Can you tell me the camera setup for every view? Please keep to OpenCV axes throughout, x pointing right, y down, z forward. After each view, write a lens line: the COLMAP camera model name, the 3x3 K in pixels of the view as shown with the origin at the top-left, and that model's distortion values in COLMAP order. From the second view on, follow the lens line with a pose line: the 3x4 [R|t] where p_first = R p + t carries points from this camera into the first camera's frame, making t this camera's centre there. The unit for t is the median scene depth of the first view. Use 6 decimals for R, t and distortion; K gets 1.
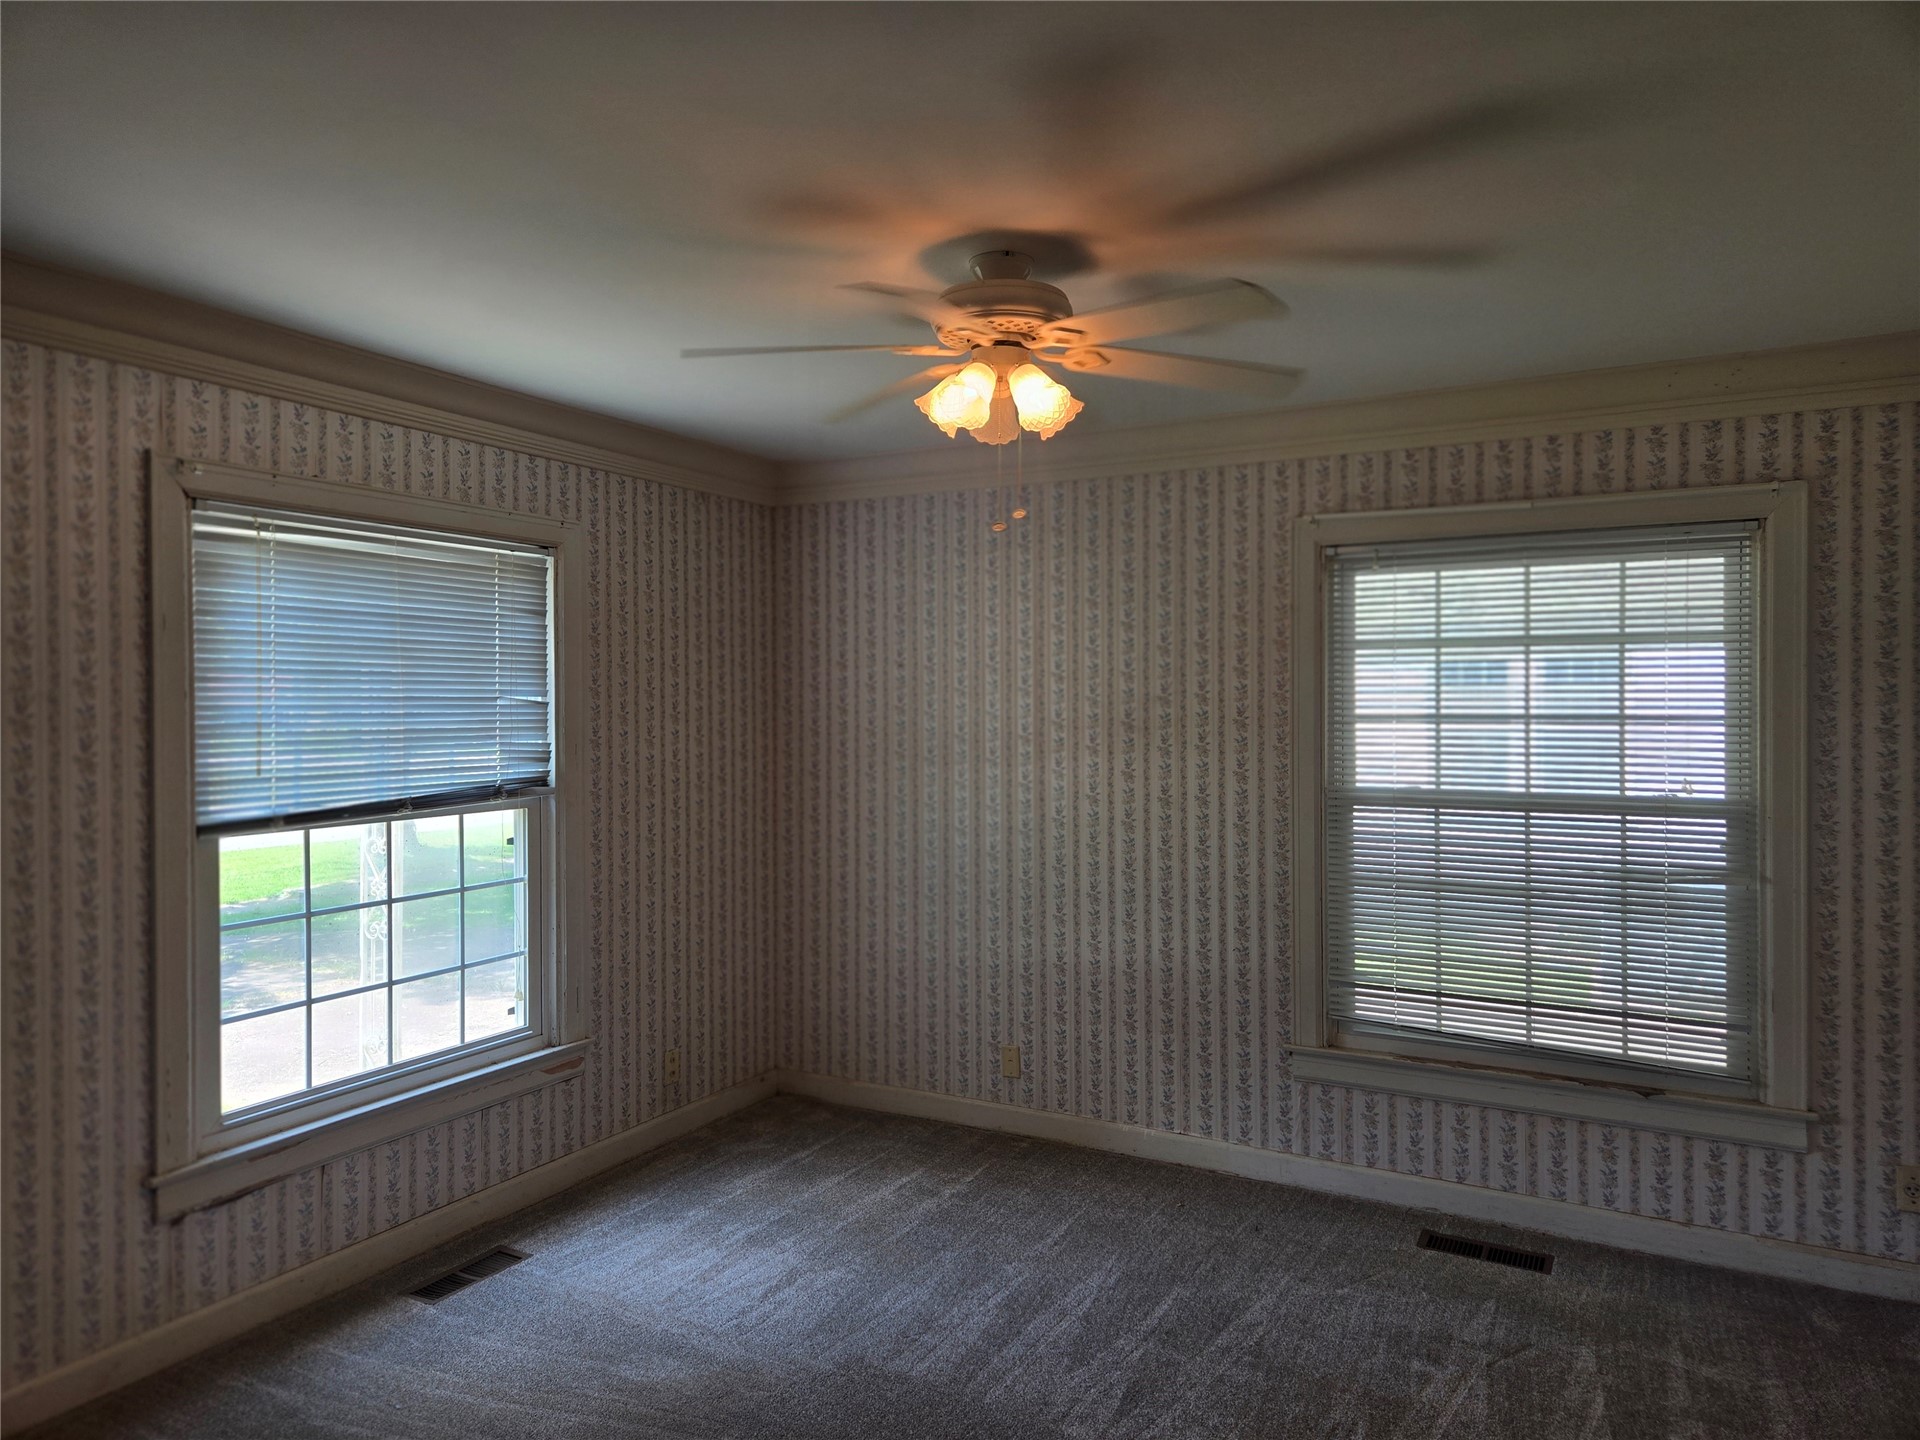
lens RADIAL K [[1284.5, 0, 944.8], [0, 1284.5, 710.1], [0, 0, 1]] dist [0.072271, -0.059811]
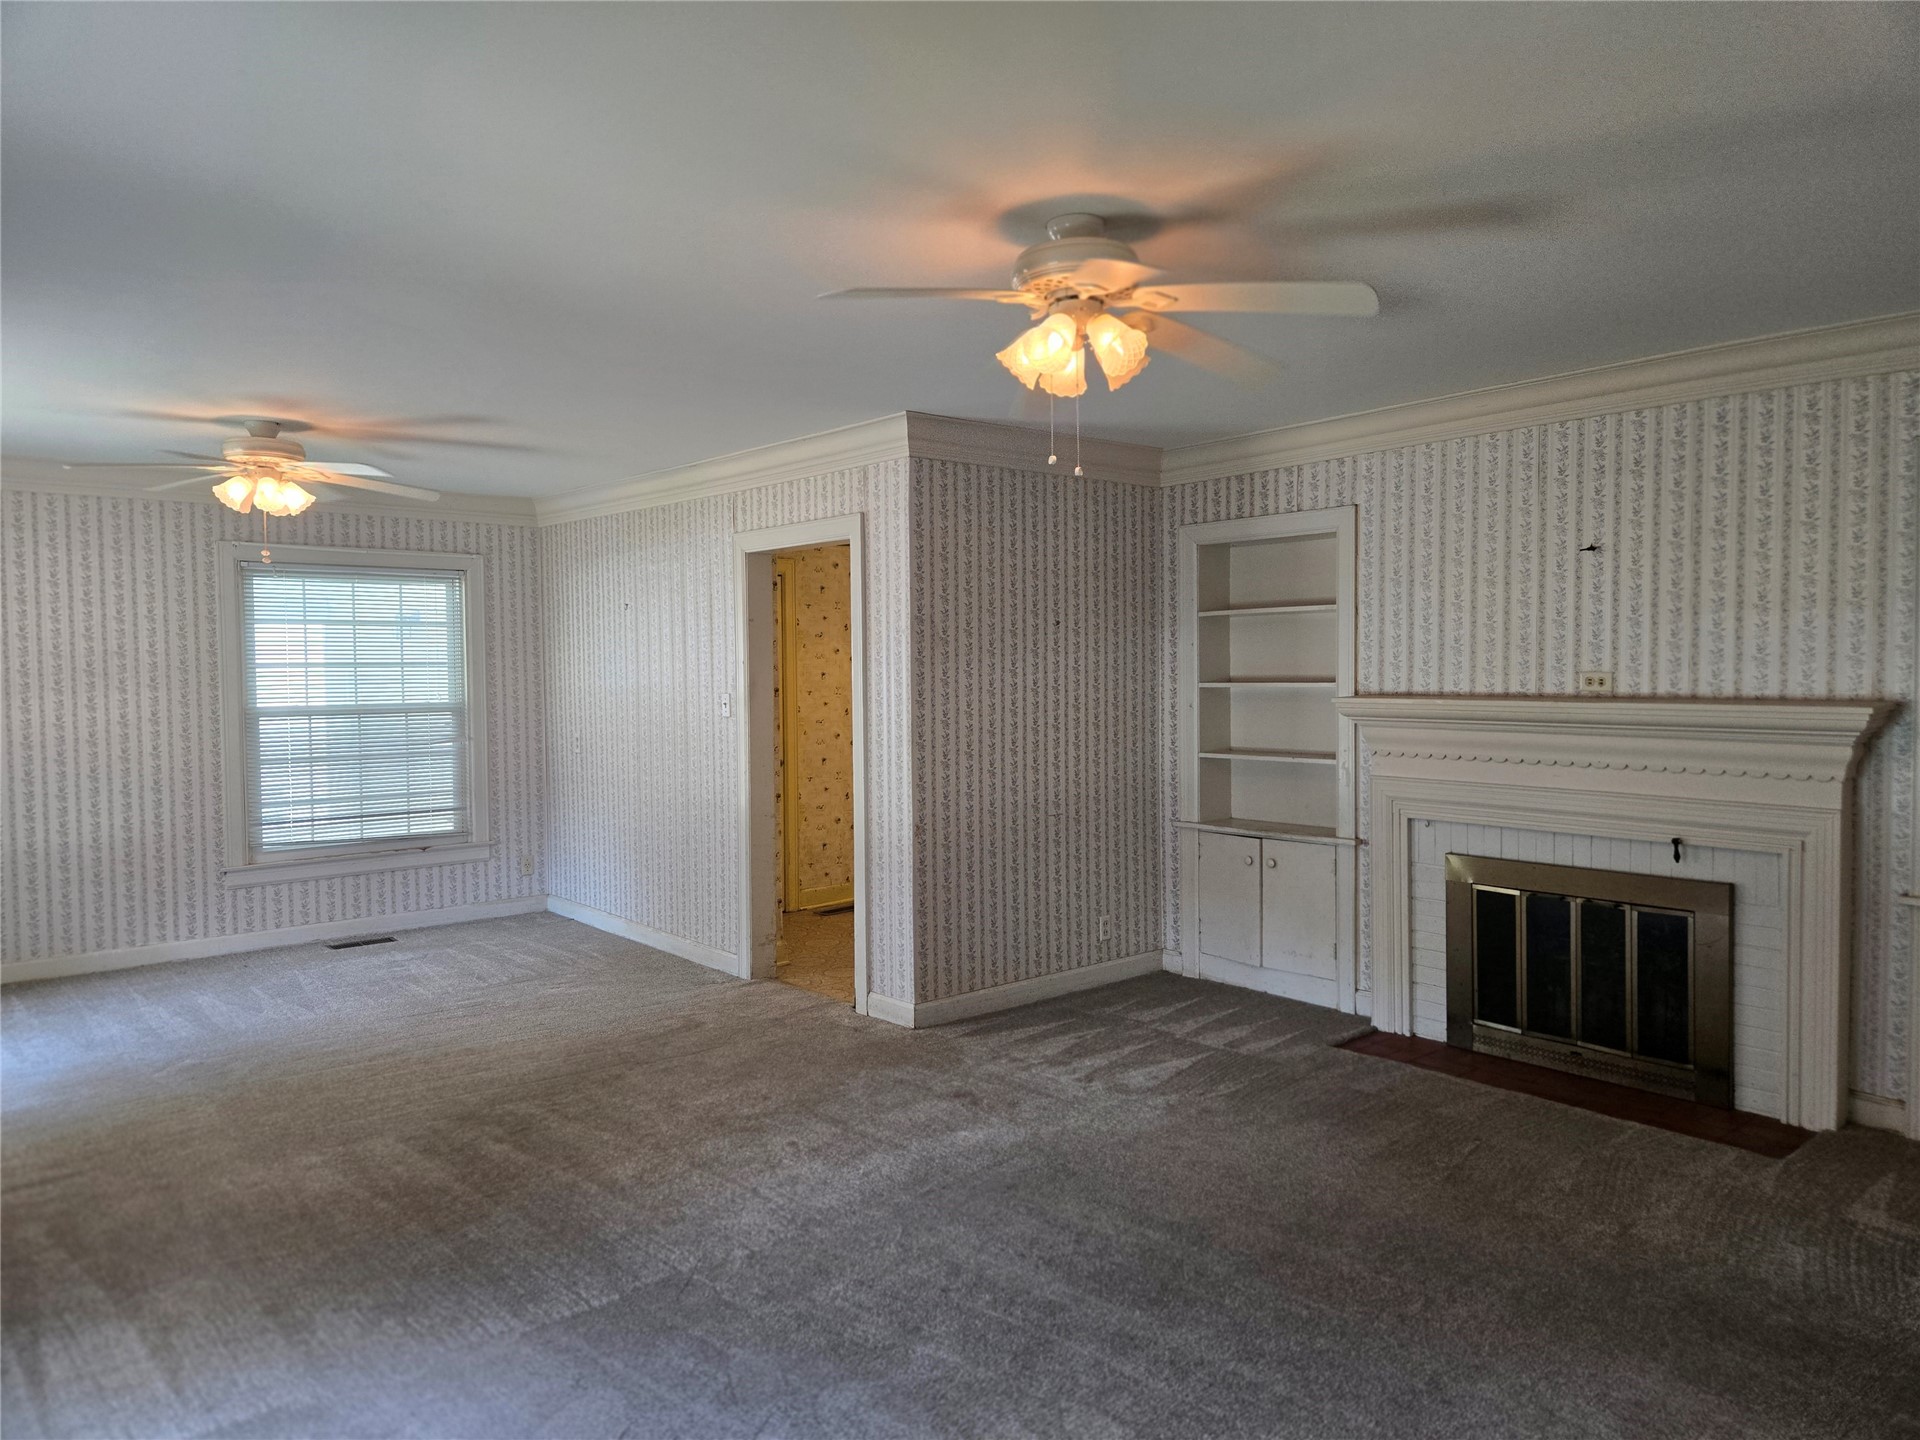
lens RADIAL K [[1284.5, 0, 959.9], [0, 1284.5, 710.2], [0, 0, 1]] dist [0.072271, -0.059811]
pose [[0.343404, -0.035321, 0.938523, -1.016999], [0.013714, 0.999375, 0.032593, 0.022590], [-0.939088, 0.001679, 0.343673, -0.454519]]
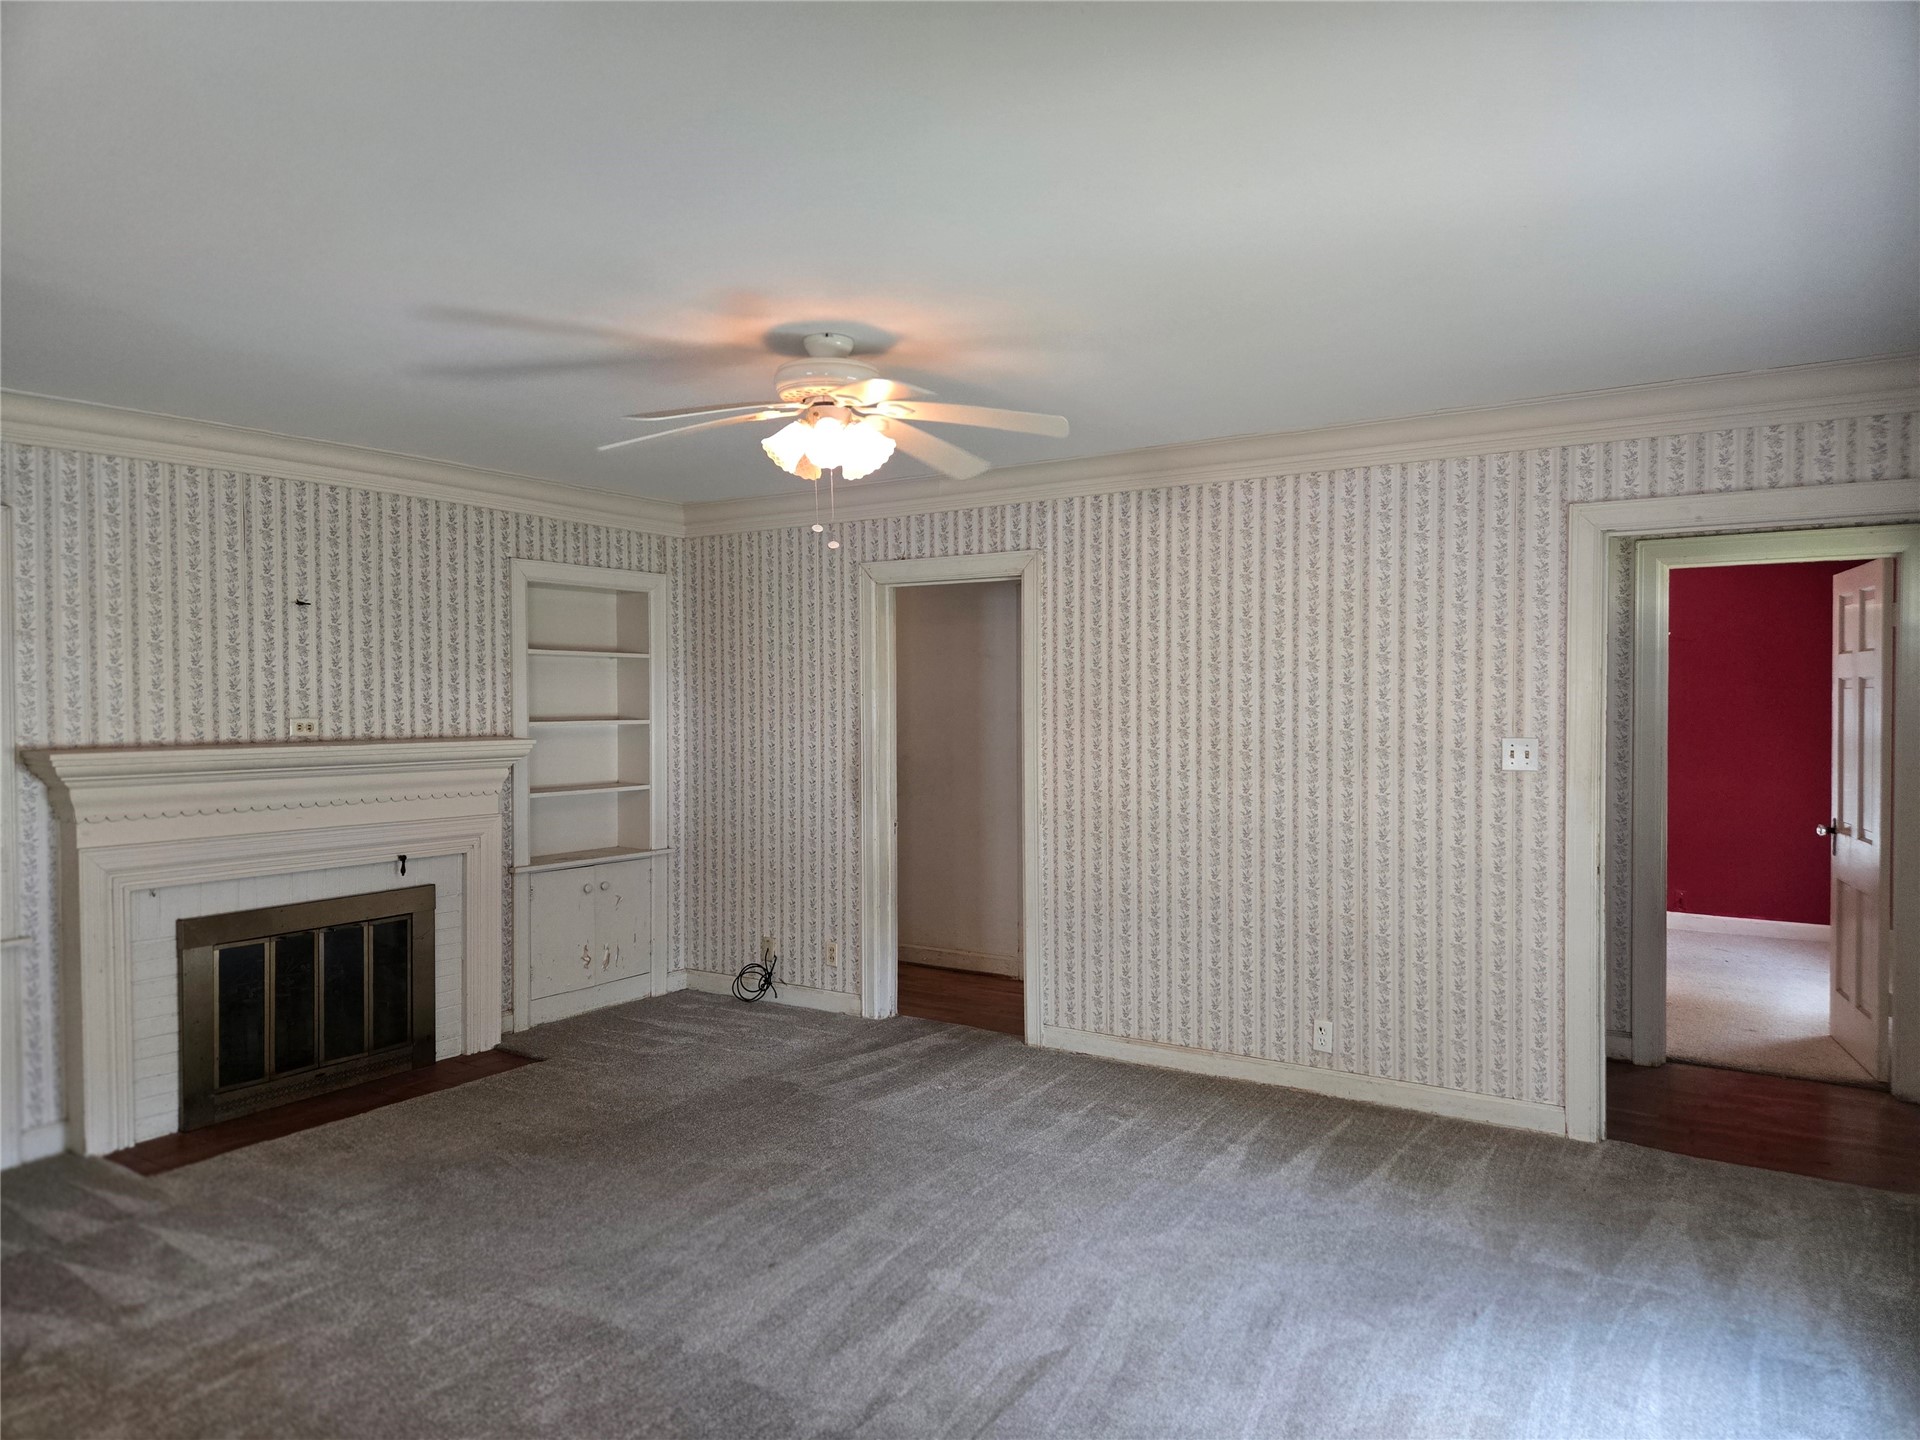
lens RADIAL K [[1284.5, 0, 957.4], [0, 1284.5, 721.5], [0, 0, 1]] dist [0.072271, -0.059811]
pose [[-0.996260, 0.004295, 0.086298, -0.440932], [0.006262, 0.999726, 0.022540, 0.012768], [-0.086178, 0.022996, -0.996014, 0.643977]]
